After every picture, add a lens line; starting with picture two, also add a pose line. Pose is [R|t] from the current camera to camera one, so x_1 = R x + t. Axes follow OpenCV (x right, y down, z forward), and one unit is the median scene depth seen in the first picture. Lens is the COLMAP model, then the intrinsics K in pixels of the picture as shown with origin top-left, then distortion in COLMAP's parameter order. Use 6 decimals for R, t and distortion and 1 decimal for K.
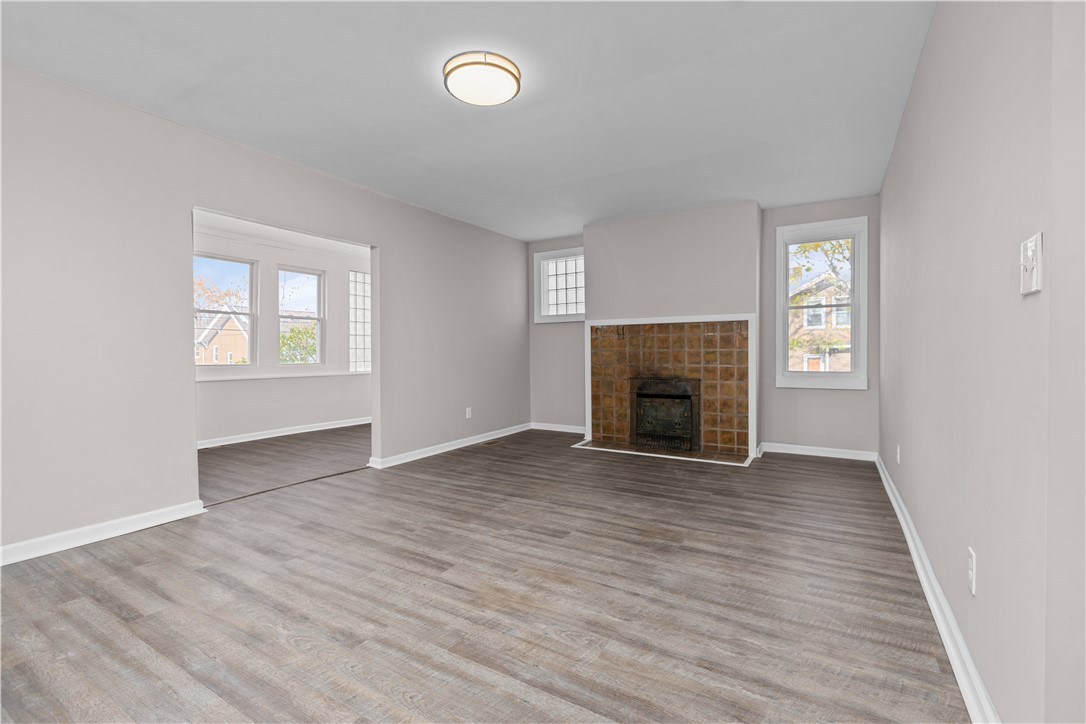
lens RADIAL K [[479.1, 0, 539.5], [0, 479.1, 358.0], [0, 0, 1]] dist [-0.003125, -0.000122]
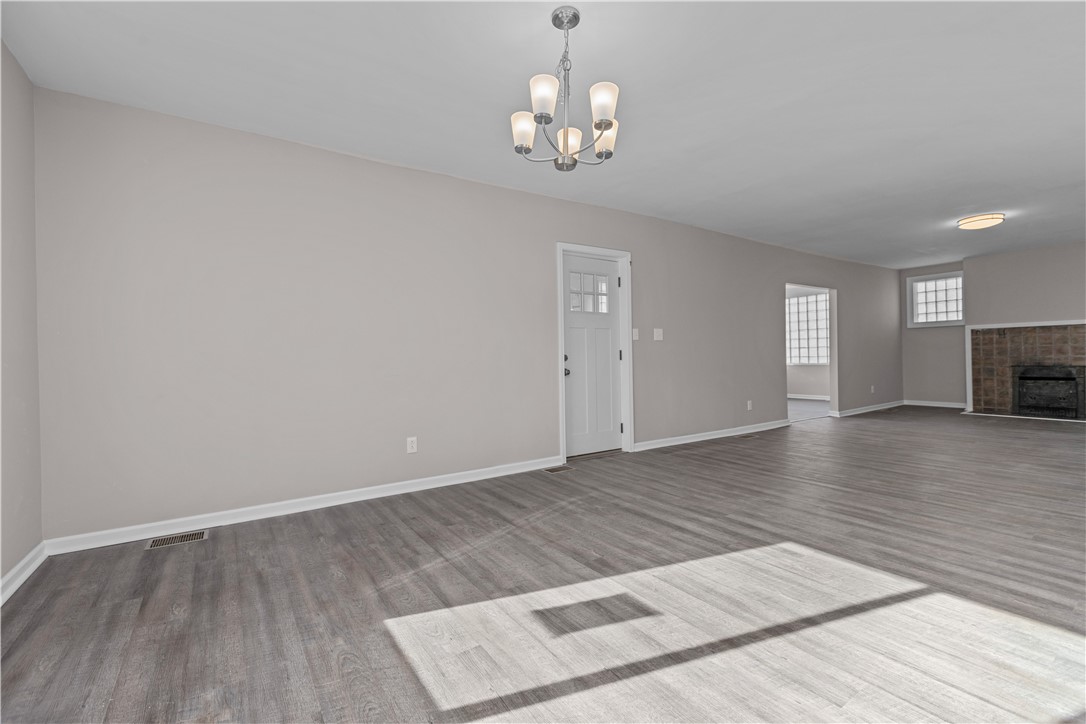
lens RADIAL K [[479.1, 0, 542.4], [0, 479.1, 356.2], [0, 0, 1]] dist [-0.003125, -0.000122]
pose [[0.906674, -0.012383, -0.421650, -0.498601], [0.008920, 0.999908, -0.010184, 0.016824], [0.421738, 0.005472, 0.906701, -0.896454]]
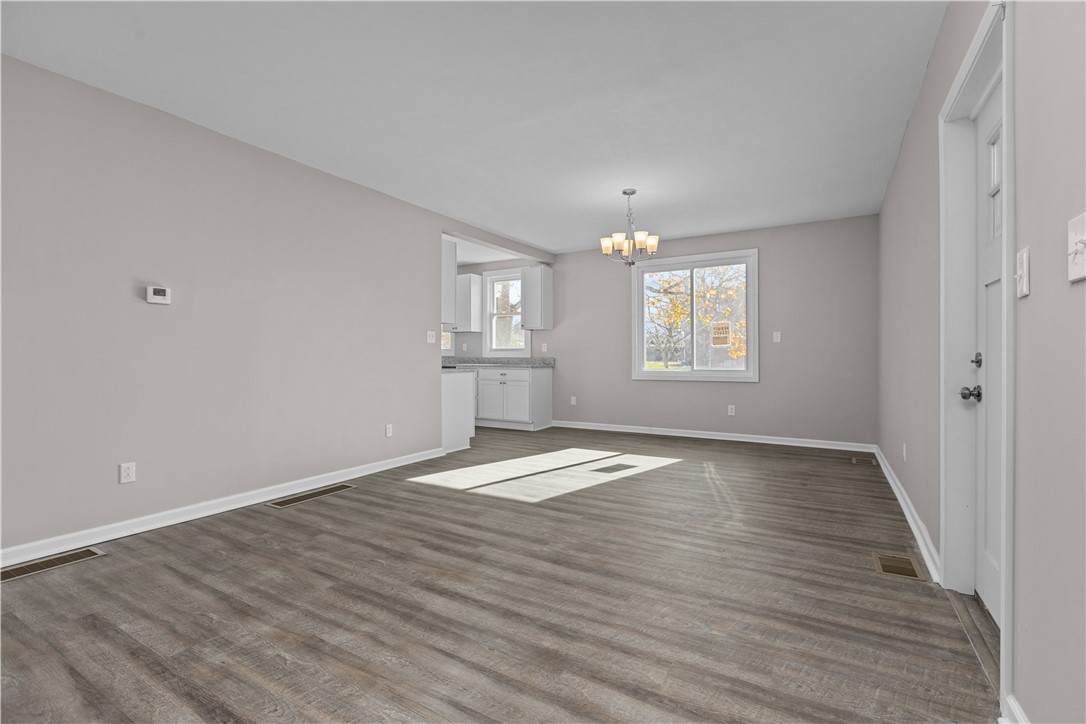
lens RADIAL K [[479.1, 0, 547.5], [0, 479.1, 356.8], [0, 0, 1]] dist [-0.003125, -0.000122]
pose [[-0.999949, 0.004219, -0.009133, -0.495973], [0.004105, 0.999913, 0.012530, 0.001812], [0.009185, 0.012492, -0.999880, 0.371846]]
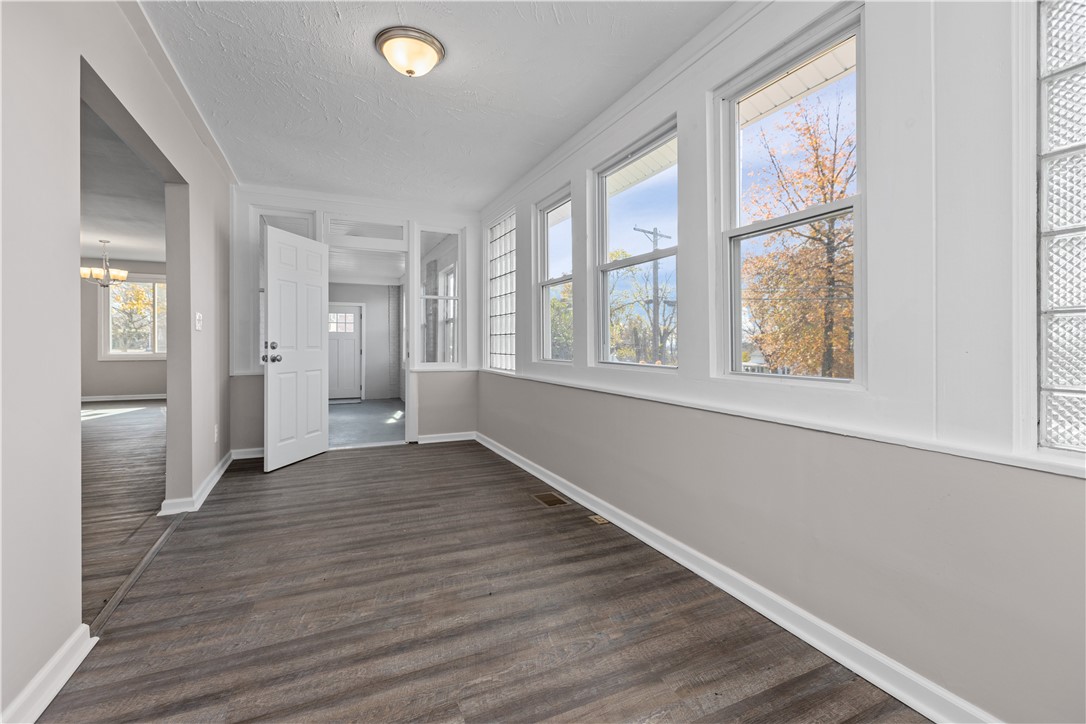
lens RADIAL K [[479.1, 0, 557.1], [0, 479.1, 342.7], [0, 0, 1]] dist [-0.003125, -0.000122]
pose [[-0.547132, -0.000937, -0.837046, -0.224037], [-0.011545, 0.999913, 0.006427, -0.014167], [0.836966, 0.013180, -0.547095, 1.323201]]
